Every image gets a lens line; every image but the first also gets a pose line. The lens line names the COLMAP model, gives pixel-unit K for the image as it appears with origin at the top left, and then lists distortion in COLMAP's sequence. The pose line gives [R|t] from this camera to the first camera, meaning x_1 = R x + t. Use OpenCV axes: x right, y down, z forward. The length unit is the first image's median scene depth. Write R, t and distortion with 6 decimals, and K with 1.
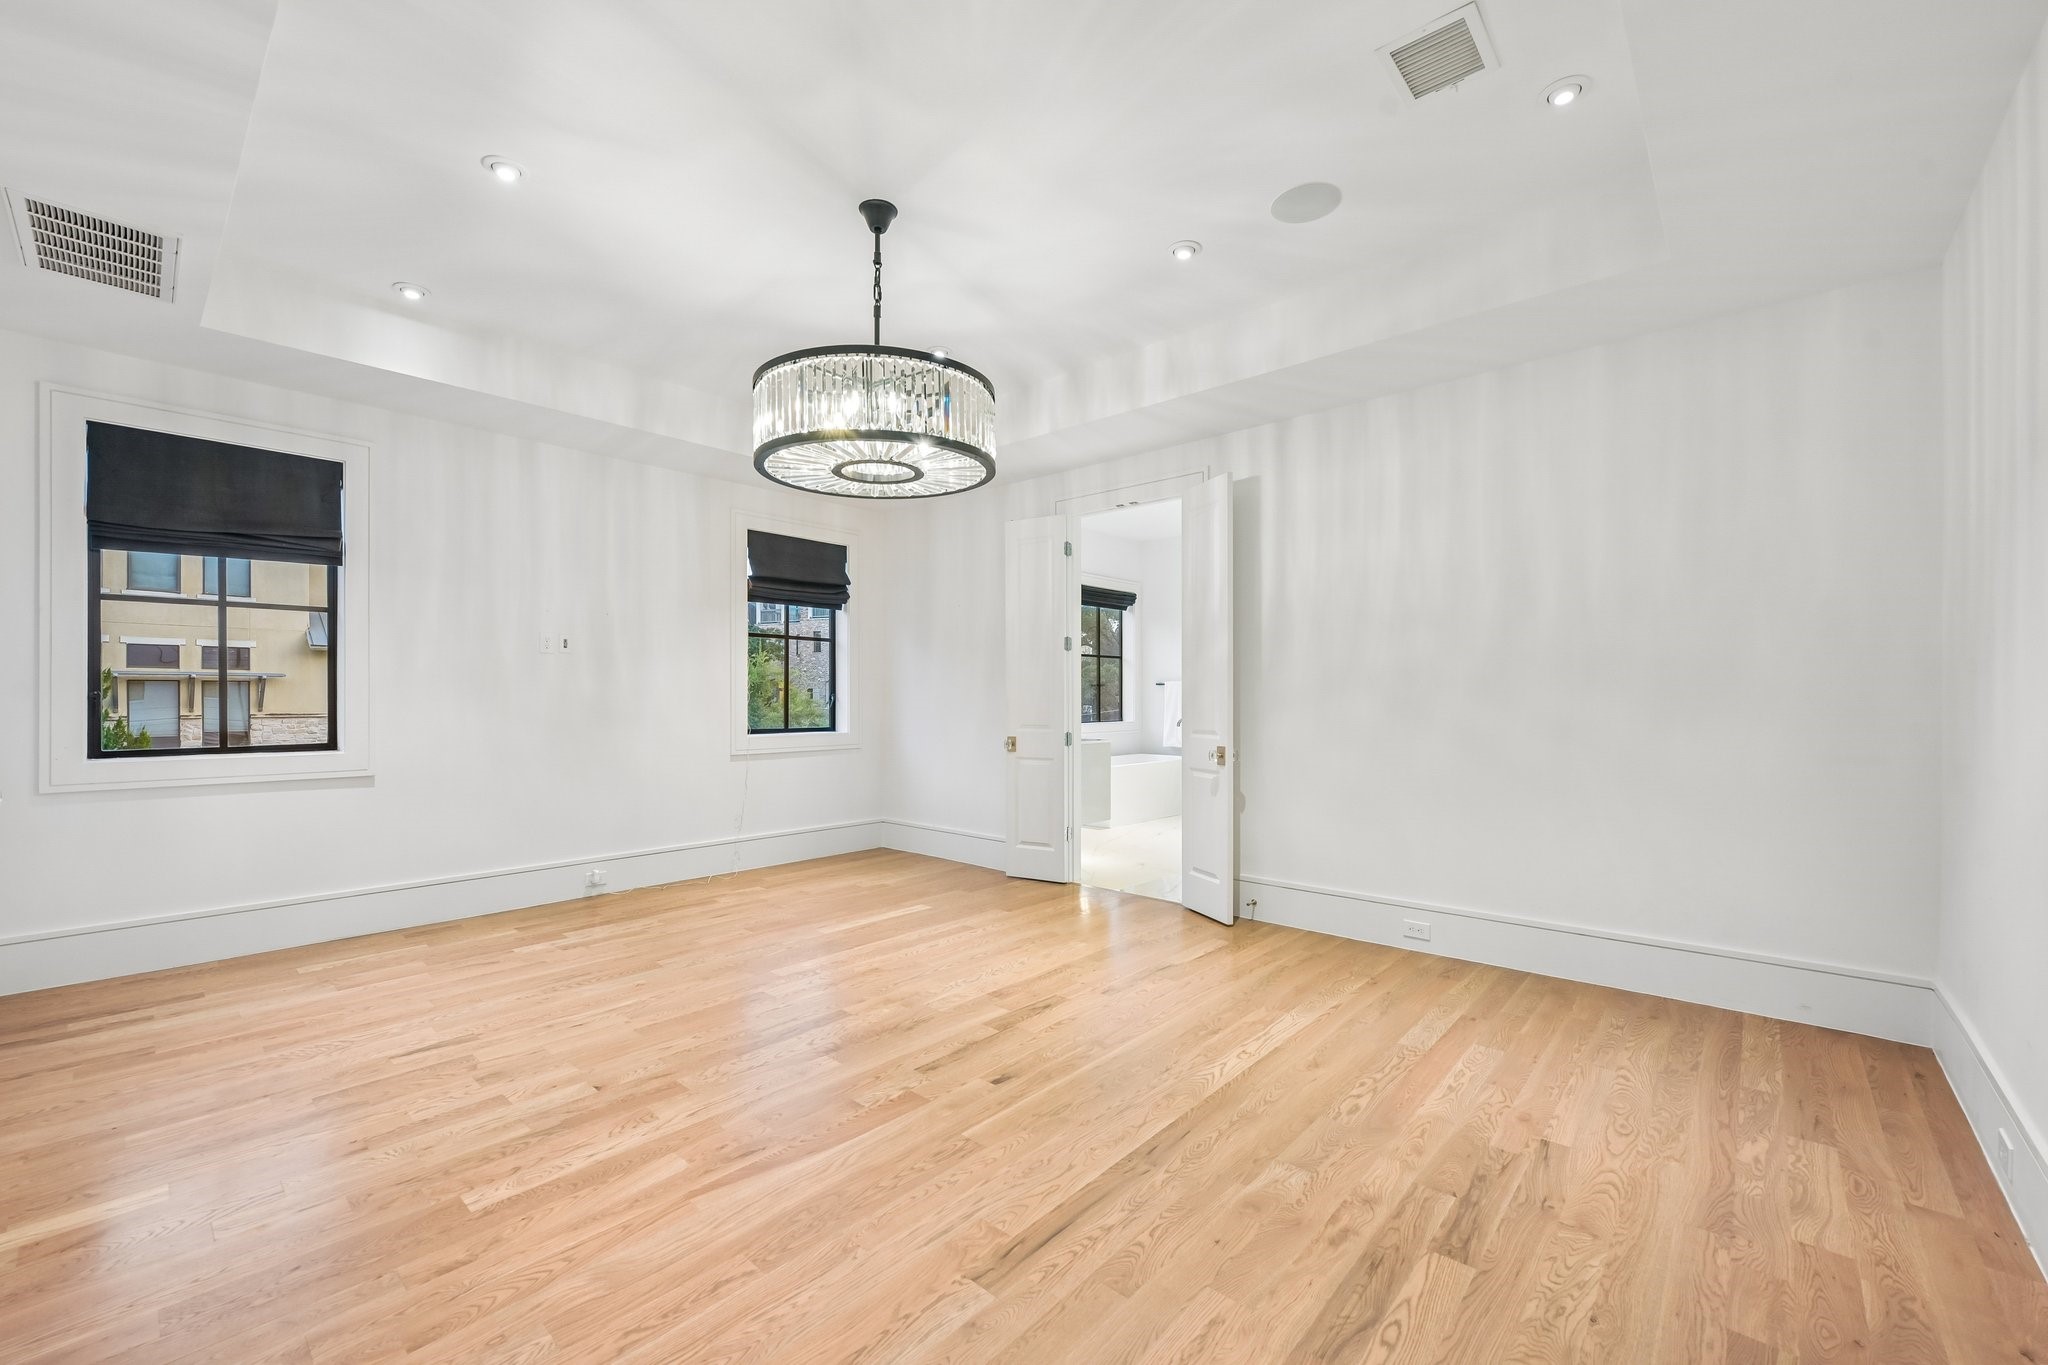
lens RADIAL K [[816.2, 0, 1031.4], [0, 816.2, 692.5], [0, 0, 1]] dist [-0.000950, 0.000479]
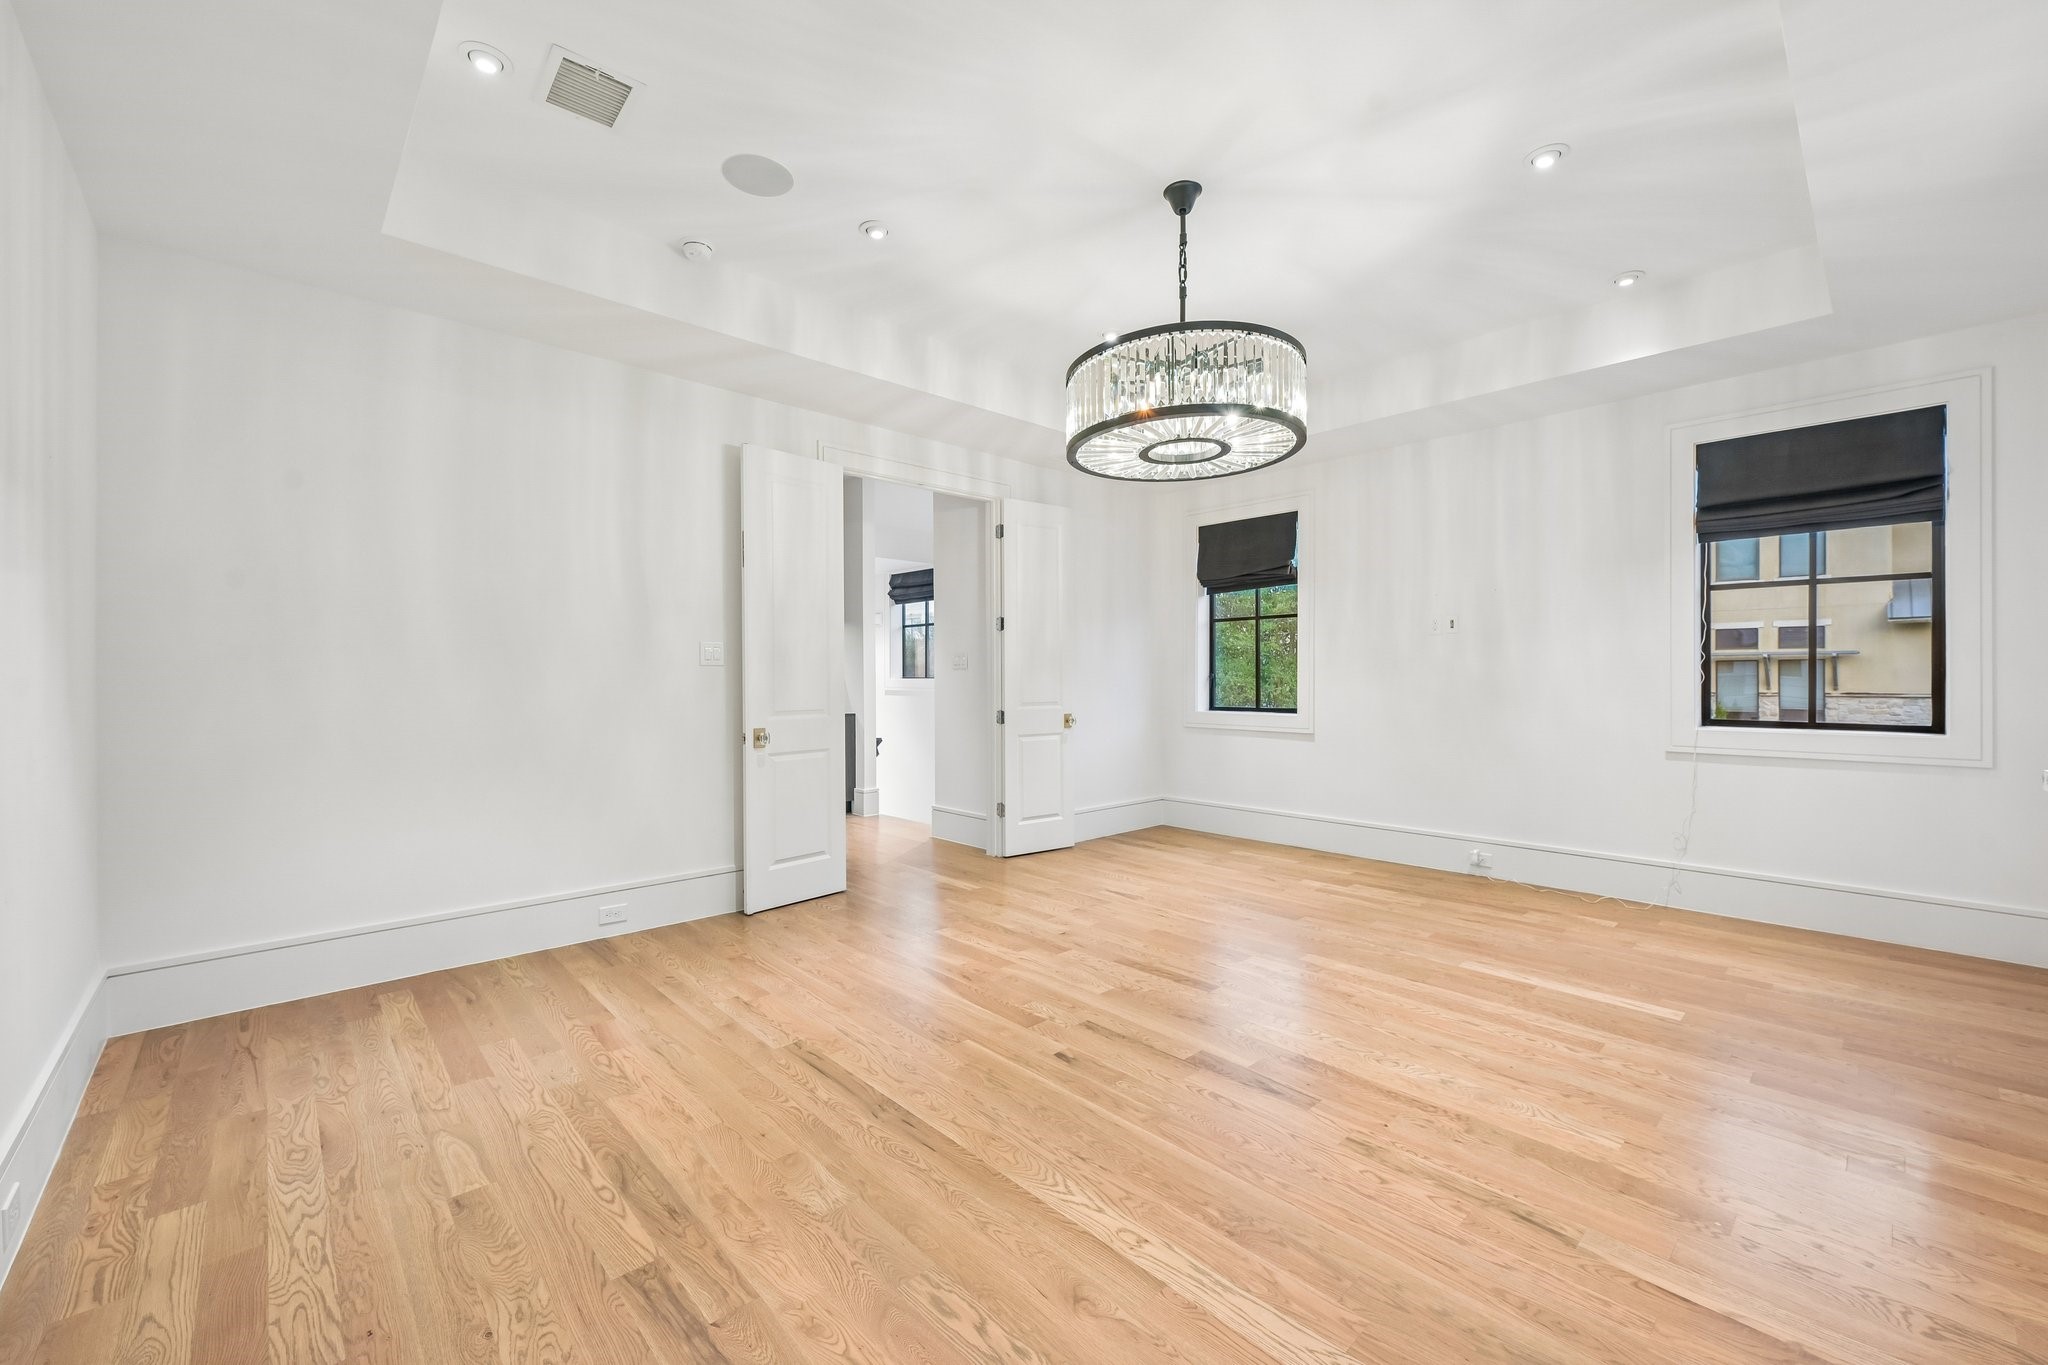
lens RADIAL K [[816.2, 0, 1032.0], [0, 816.2, 680.6], [0, 0, 1]] dist [-0.000950, 0.000479]
pose [[-0.089332, 0.003309, -0.995996, 0.730239], [0.009098, 0.999955, 0.002506, 0.005754], [0.995960, -0.008838, -0.089358, 0.797745]]
